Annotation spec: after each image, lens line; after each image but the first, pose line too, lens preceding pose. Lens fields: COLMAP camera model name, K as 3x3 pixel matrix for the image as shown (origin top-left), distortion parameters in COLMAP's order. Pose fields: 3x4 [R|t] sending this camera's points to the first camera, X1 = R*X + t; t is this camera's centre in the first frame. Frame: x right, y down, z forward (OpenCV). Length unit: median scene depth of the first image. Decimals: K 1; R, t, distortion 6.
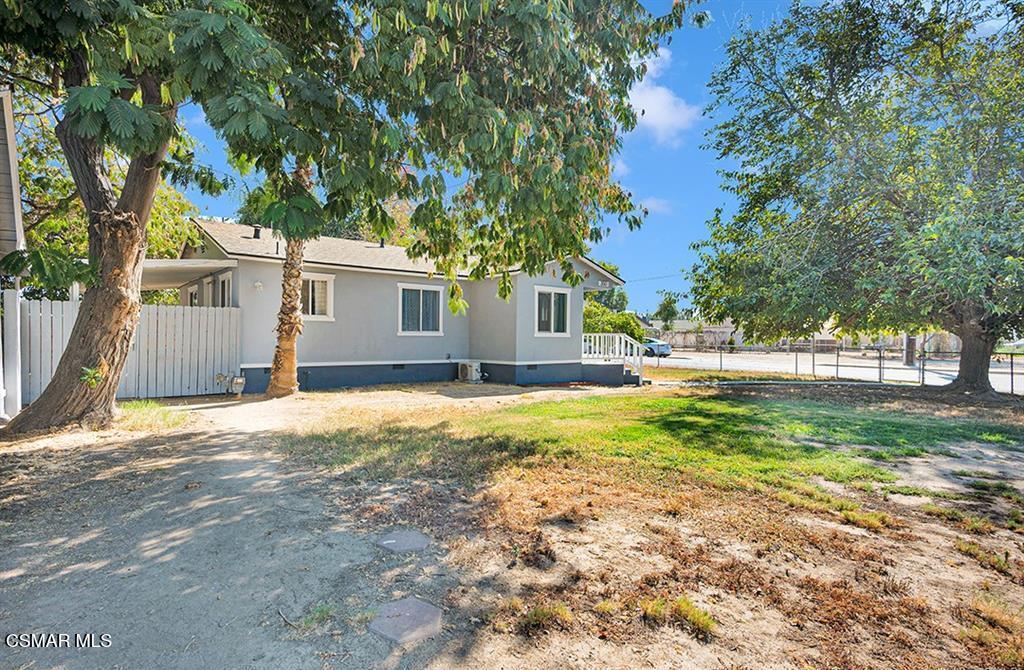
lens RADIAL K [[517.0, 0, 510.2], [0, 517.0, 342.1], [0, 0, 1]] dist [0.002926, -0.000184]
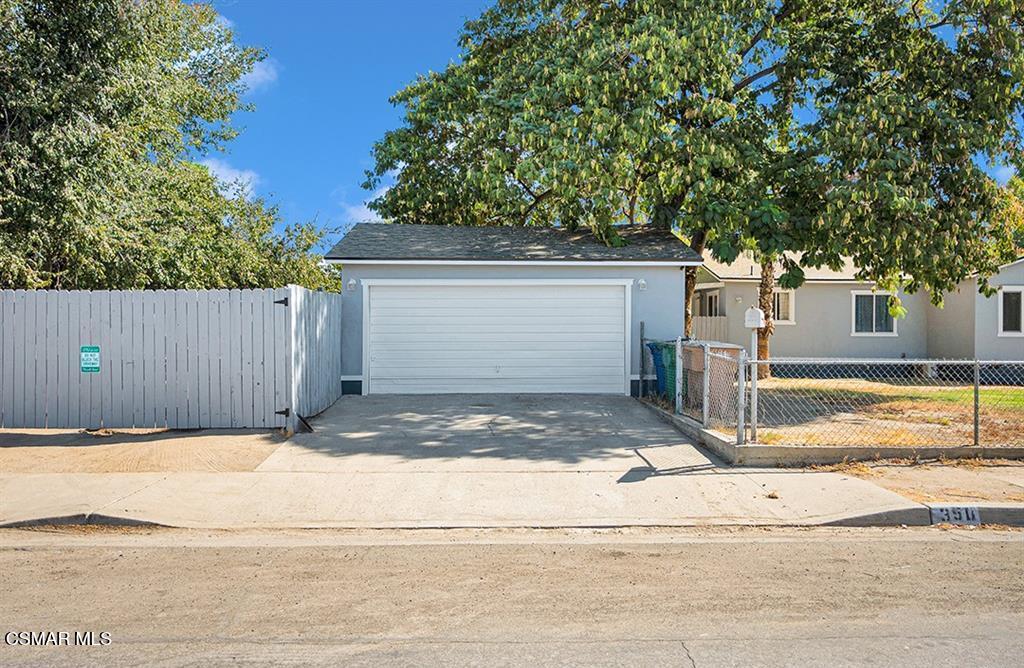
lens RADIAL K [[694.9, 0, 512.0], [0, 694.9, 334.0], [0, 0, 1]] dist [0.001508, 0.004369]
pose [[0.776645, -0.009842, -0.629862, 0.166849], [-0.005064, 0.999748, -0.021867, 0.020060], [0.629918, 0.020173, 0.776400, -0.660750]]
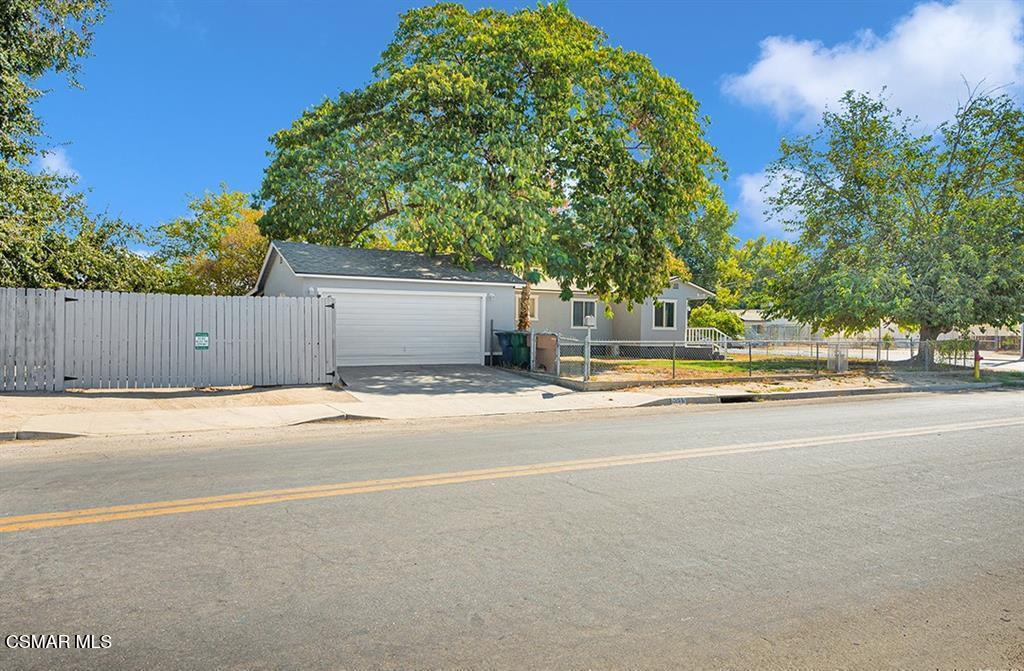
lens RADIAL K [[694.9, 0, 512.0], [0, 694.9, 335.5], [0, 0, 1]] dist [0.001508, 0.004369]
pose [[0.976613, 0.003970, -0.214970, 0.086680], [-0.005747, 0.999954, -0.007642, 0.028585], [0.214930, 0.008698, 0.976591, -1.277362]]
